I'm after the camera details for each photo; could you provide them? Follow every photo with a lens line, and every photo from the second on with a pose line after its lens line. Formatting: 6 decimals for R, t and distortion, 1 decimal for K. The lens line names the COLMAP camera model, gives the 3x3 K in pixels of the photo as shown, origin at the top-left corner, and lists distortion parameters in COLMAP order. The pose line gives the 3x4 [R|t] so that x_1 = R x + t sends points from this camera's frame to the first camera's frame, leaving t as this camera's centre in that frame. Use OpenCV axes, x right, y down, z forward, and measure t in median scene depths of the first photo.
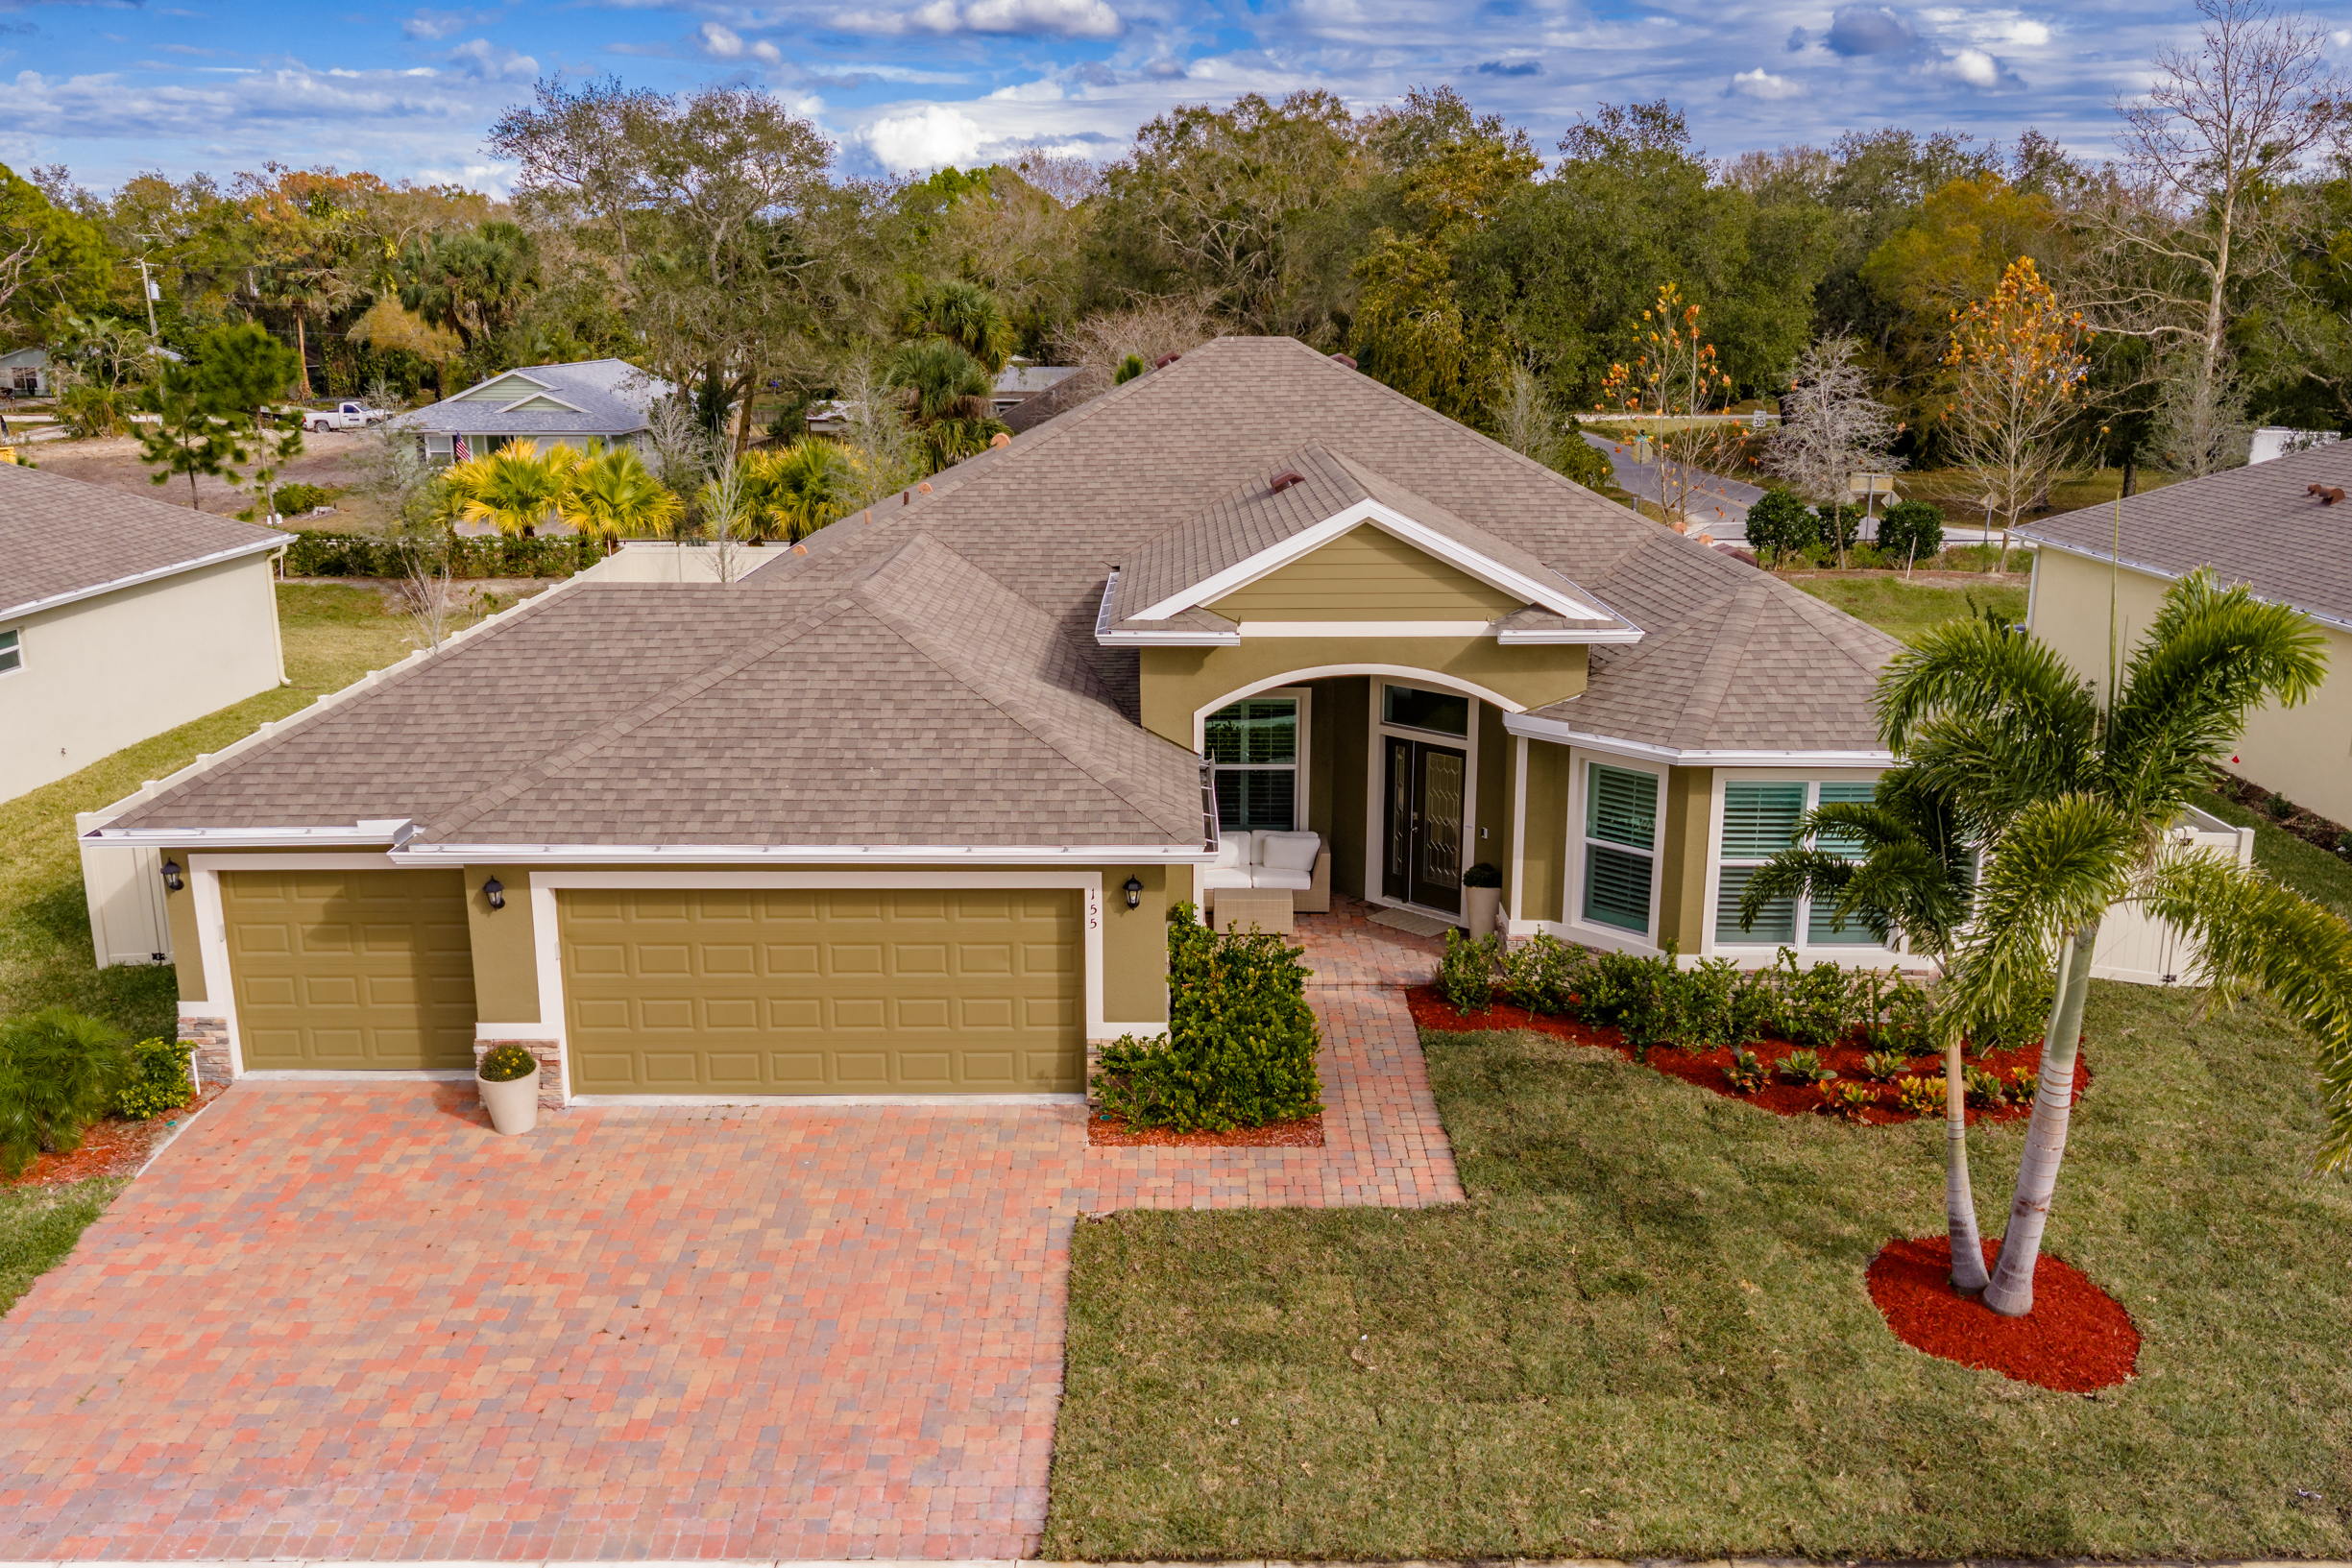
lens RADIAL K [[1958.5, 0, 1176.0], [0, 1958.5, 784.0], [0, 0, 1]] dist [0.006754, -0.012948]
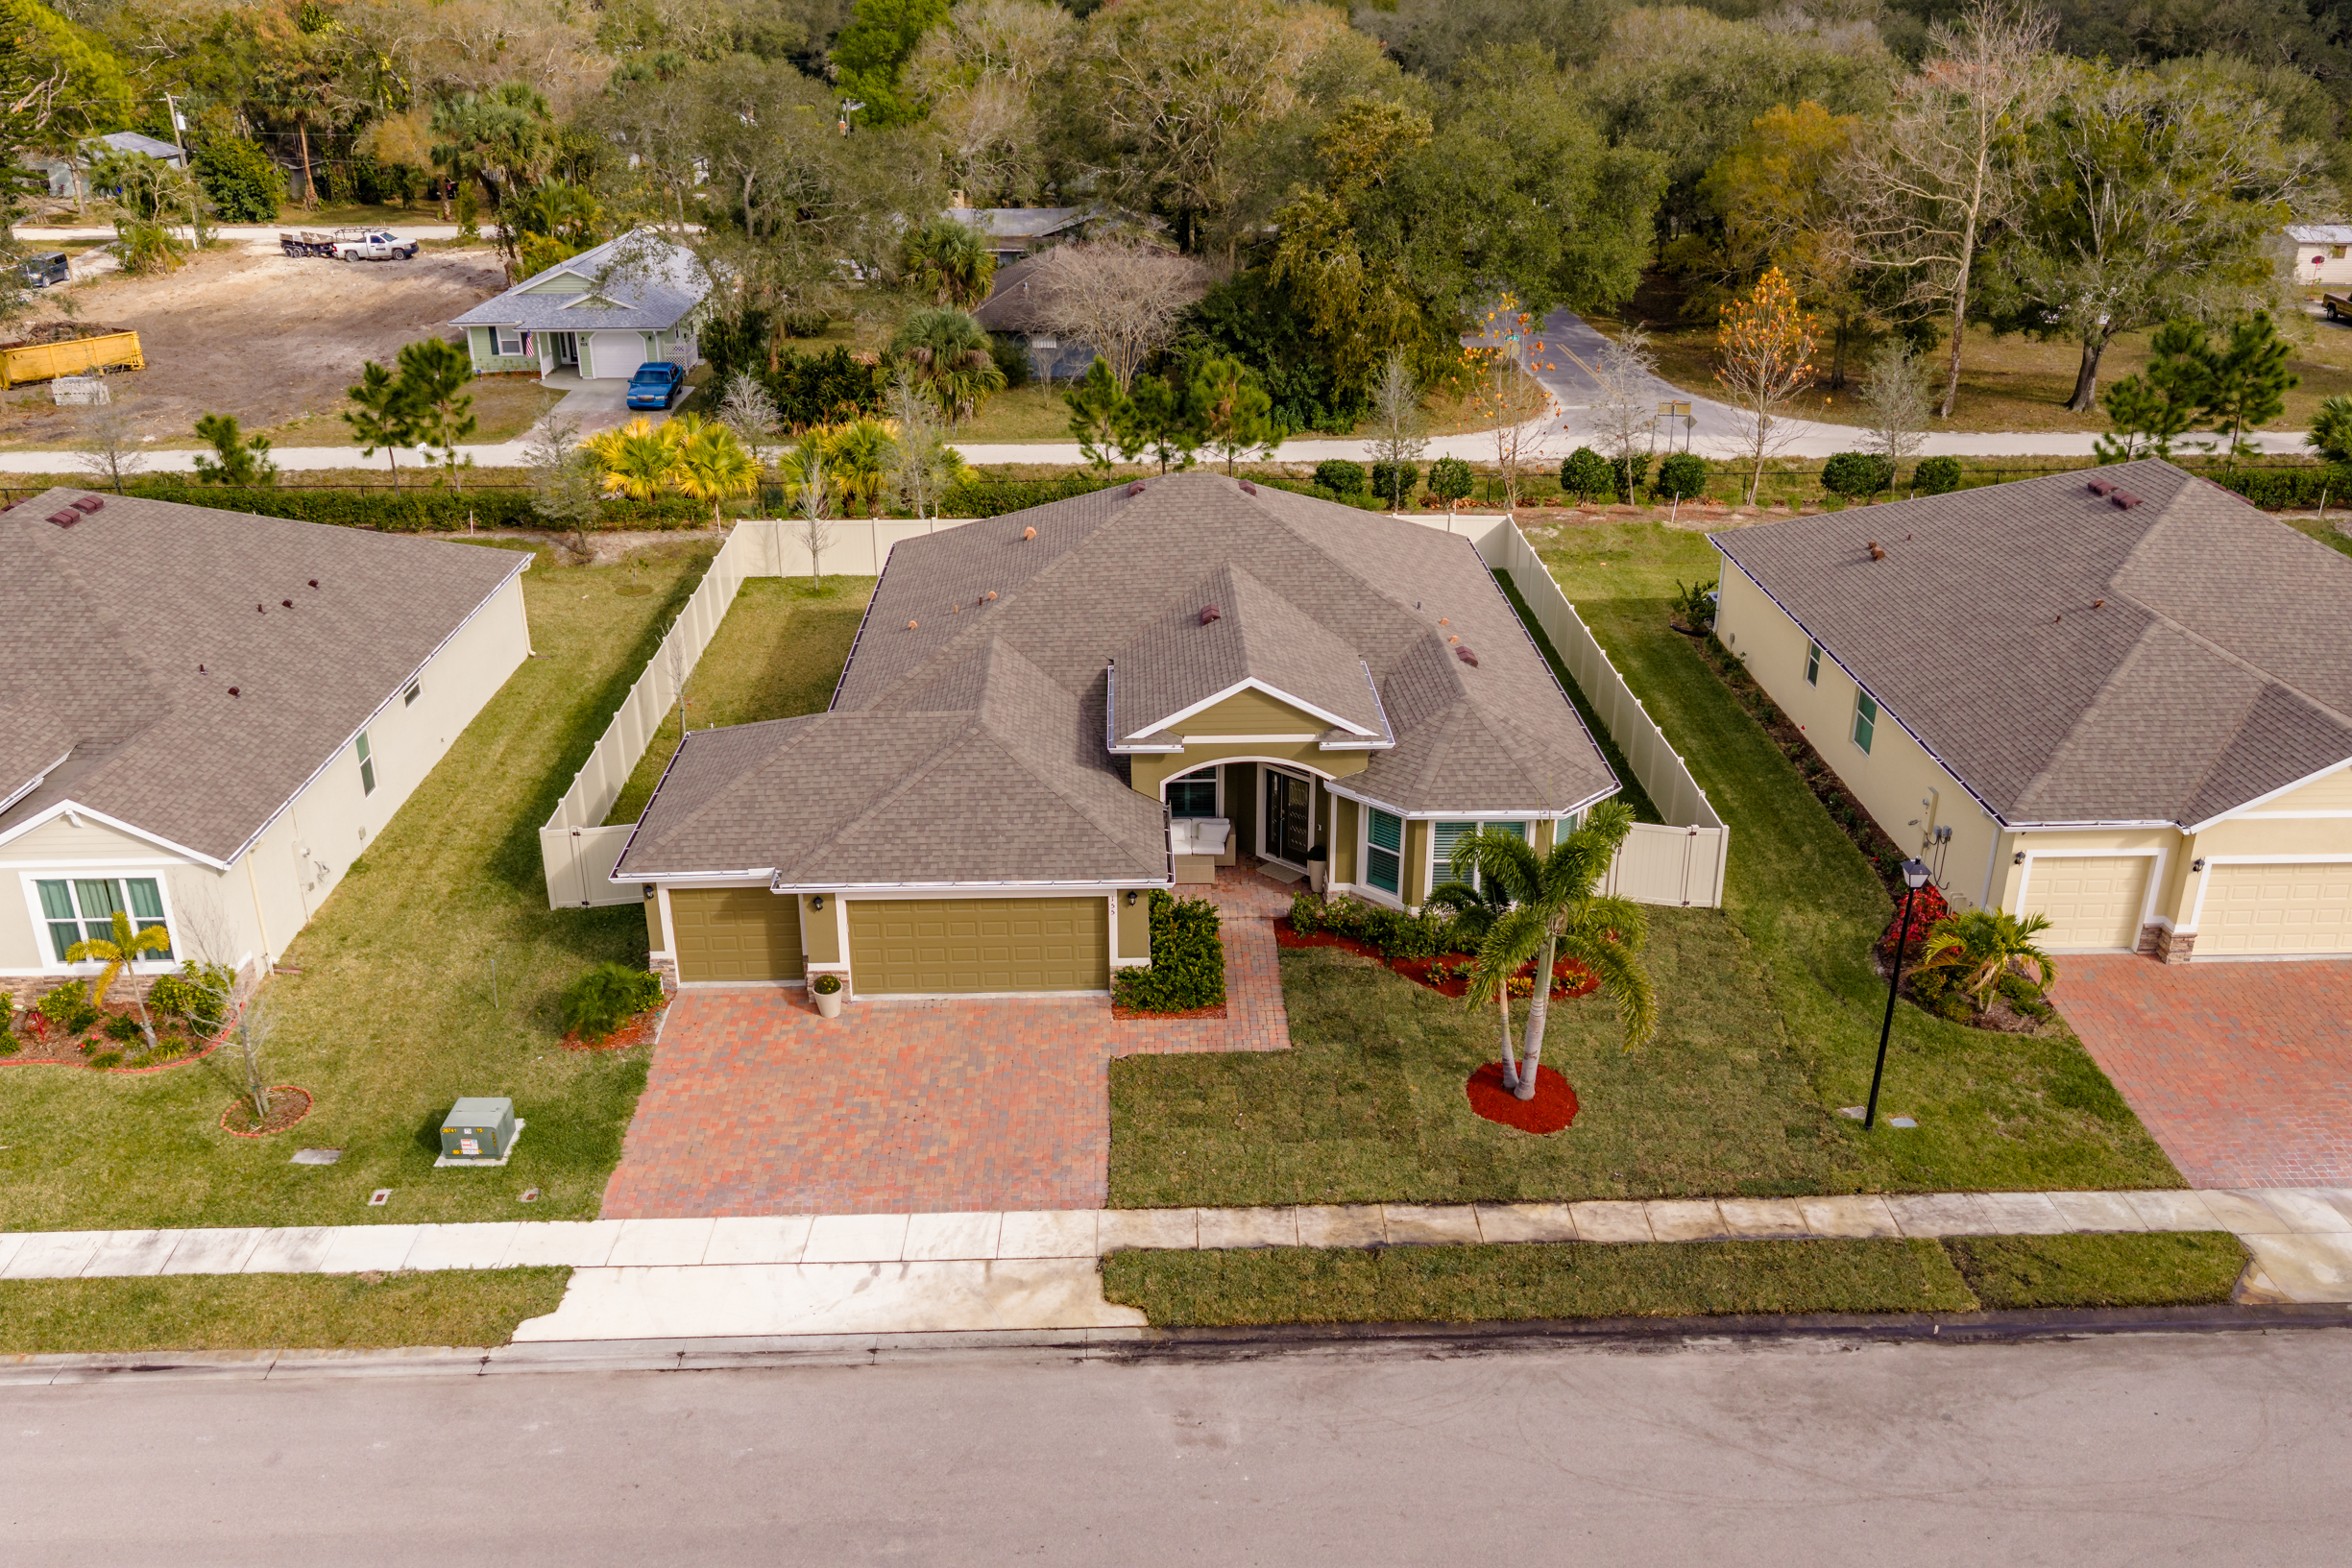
lens RADIAL K [[1955.9, 0, 1176.0], [0, 1955.9, 784.0], [0, 0, 1]] dist [0.013288, -0.006423]
pose [[0.999582, -0.013291, 0.025679, -0.025743], [0.009107, 0.987607, 0.156684, -0.358040], [-0.027443, -0.156384, 0.987315, -0.933746]]
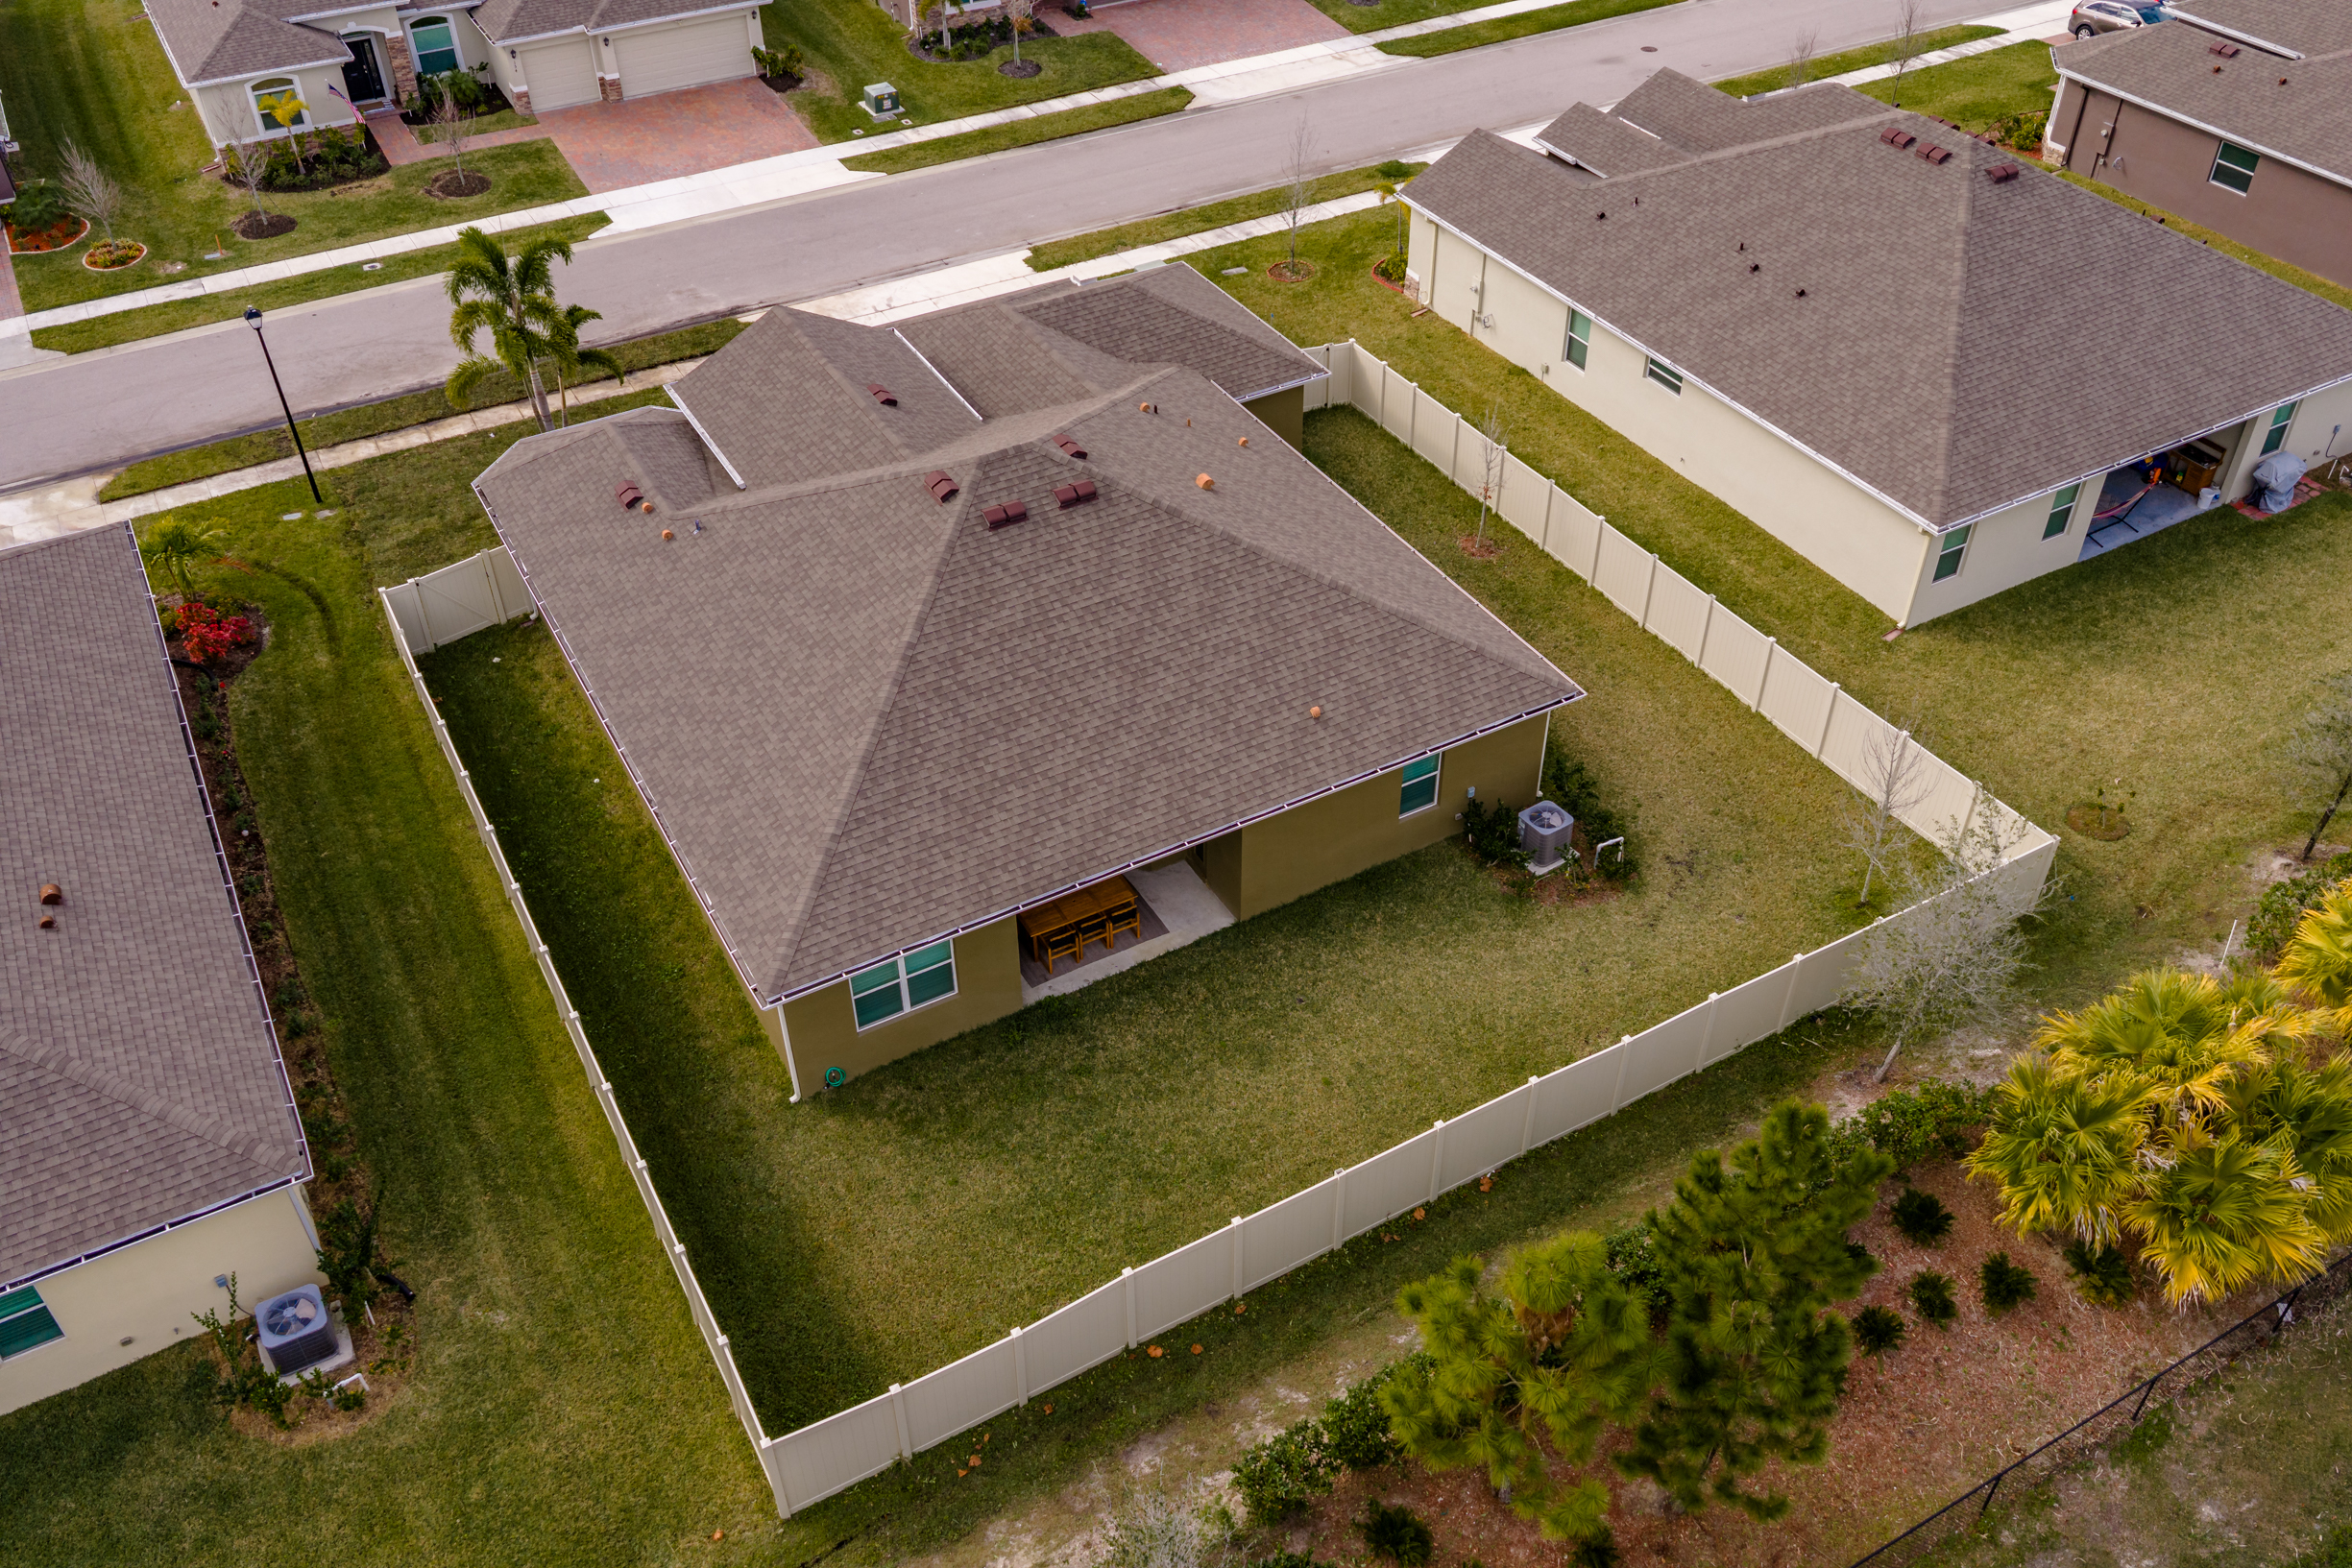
lens RADIAL K [[1955.9, 0, 1176.0], [0, 1955.9, 784.0], [0, 0, 1]] dist [0.013288, -0.006423]
pose [[-0.874138, 0.317531, -0.367500, 0.706811], [-0.105629, 0.614269, 0.781995, -1.647152], [0.474051, 0.722390, -0.503416, 2.778504]]
